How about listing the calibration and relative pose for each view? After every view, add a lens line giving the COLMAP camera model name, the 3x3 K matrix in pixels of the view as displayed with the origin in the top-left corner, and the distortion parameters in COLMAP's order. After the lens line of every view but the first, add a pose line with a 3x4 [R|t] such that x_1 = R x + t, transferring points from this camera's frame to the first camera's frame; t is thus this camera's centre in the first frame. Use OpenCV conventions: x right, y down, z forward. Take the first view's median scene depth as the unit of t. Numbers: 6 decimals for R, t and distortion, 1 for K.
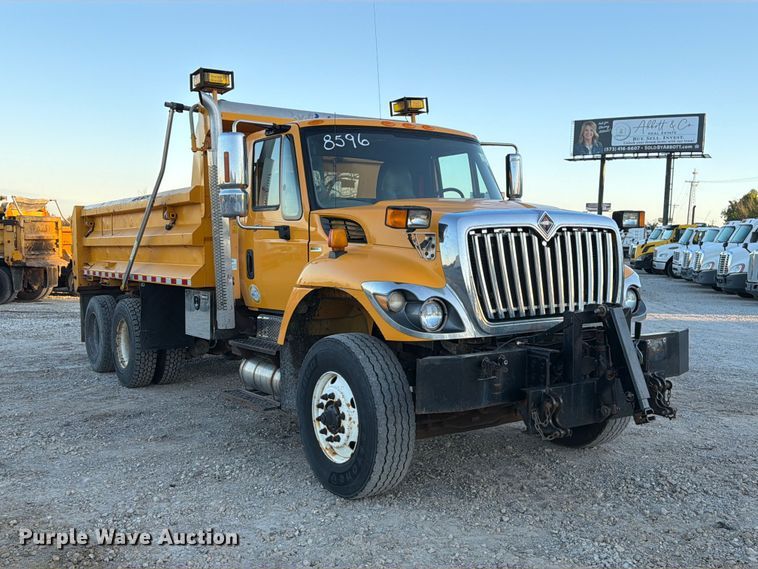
lens RADIAL K [[762.4, 0, 379.0], [0, 762.4, 284.5], [0, 0, 1]] dist [0.179303, -0.340019]
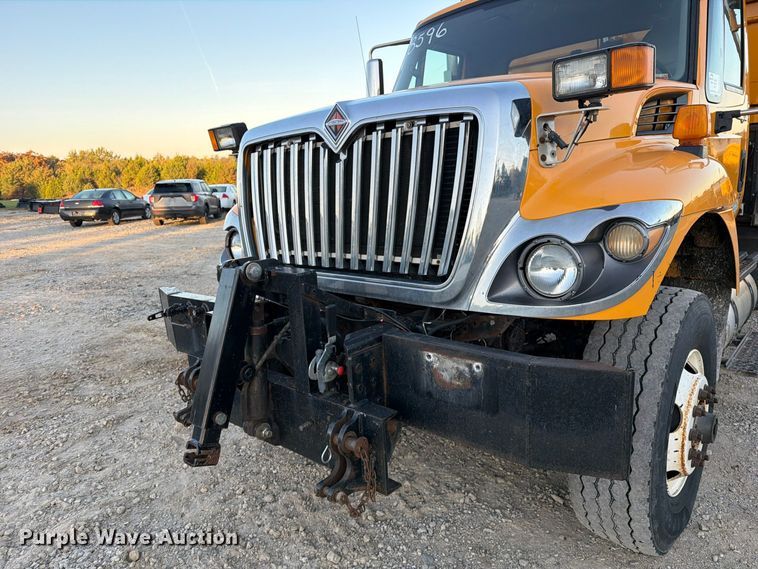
lens RADIAL K [[528.0, 0, 379.0], [0, 528.0, 284.5], [0, 0, 1]] dist [0.119319, -0.166901]
pose [[0.242119, 0.180758, -0.953260, 0.683543], [-0.007011, 0.982793, 0.184577, -0.031761], [0.970221, -0.038006, 0.239220, 0.955726]]
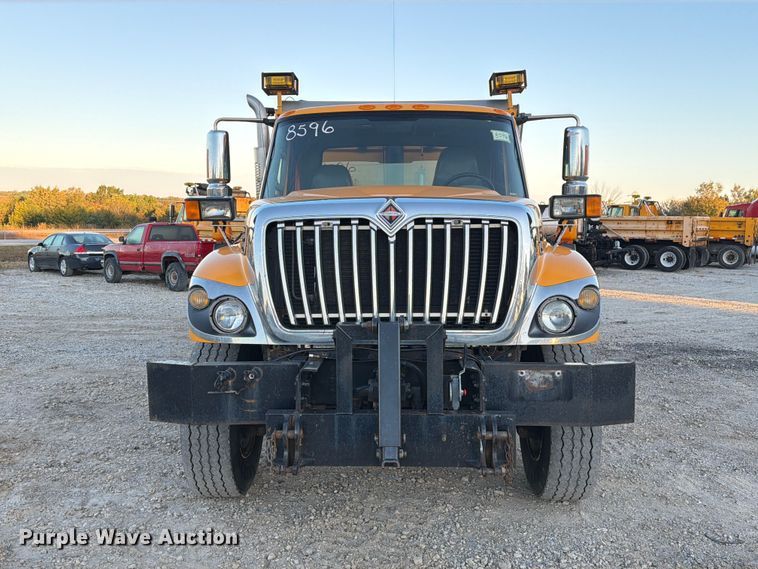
lens RADIAL K [[665.7, 0, 380.0], [0, 665.7, 298.1], [0, 0, 1]] dist [0.253963, -0.433534]
pose [[0.811220, 0.060340, -0.581620, 0.646414], [-0.038171, 0.998005, 0.050298, -0.026646], [0.583494, -0.018601, 0.811904, 0.429363]]
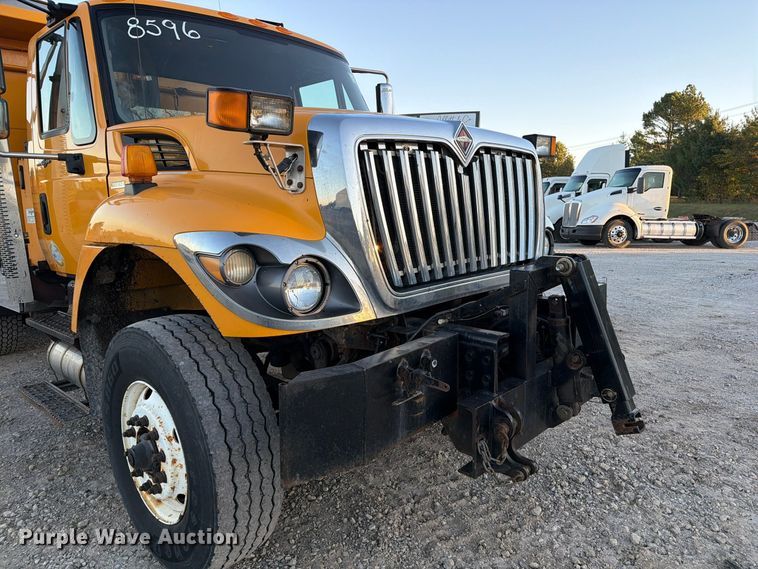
lens RADIAL K [[528.0, 0, 379.0], [0, 528.0, 284.5], [0, 0, 1]] dist [0.119319, -0.166901]
pose [[0.975317, -0.051731, 0.214664, 0.036161], [0.031356, 0.994765, 0.097261, 0.000282], [-0.218571, -0.088129, 0.971833, 0.561626]]
